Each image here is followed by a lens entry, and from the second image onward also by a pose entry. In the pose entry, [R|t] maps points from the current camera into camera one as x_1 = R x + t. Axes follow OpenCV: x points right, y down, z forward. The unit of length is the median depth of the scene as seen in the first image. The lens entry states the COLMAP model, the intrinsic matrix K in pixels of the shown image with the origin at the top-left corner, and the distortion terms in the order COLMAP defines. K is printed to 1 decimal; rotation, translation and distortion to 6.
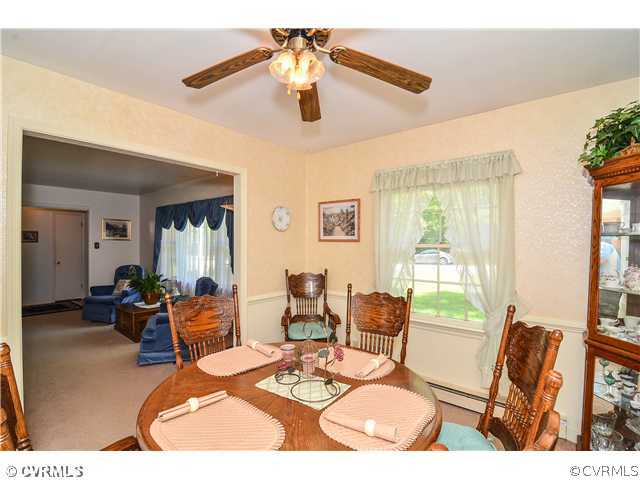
lens RADIAL K [[310.5, 0, 314.6], [0, 310.5, 244.0], [0, 0, 1]] dist [-0.002613, -0.000091]
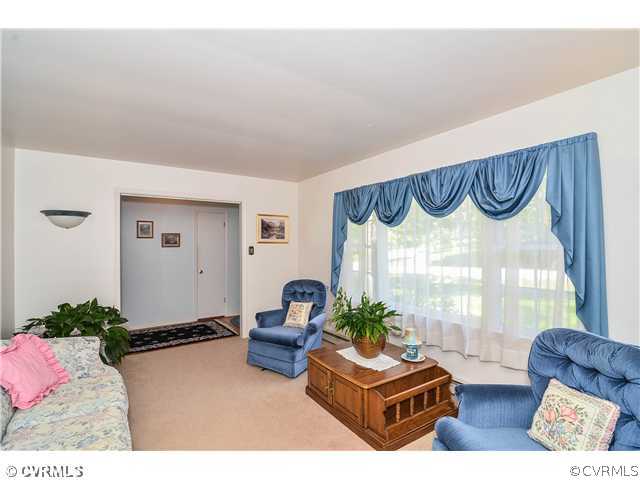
lens RADIAL K [[310.5, 0, 322.3], [0, 310.5, 241.3], [0, 0, 1]] dist [-0.002613, -0.000091]
pose [[0.966796, -0.015624, -0.255073, -0.370049], [0.011386, 0.999772, -0.018084, -0.002165], [0.255297, 0.014579, 0.966753, 0.347973]]
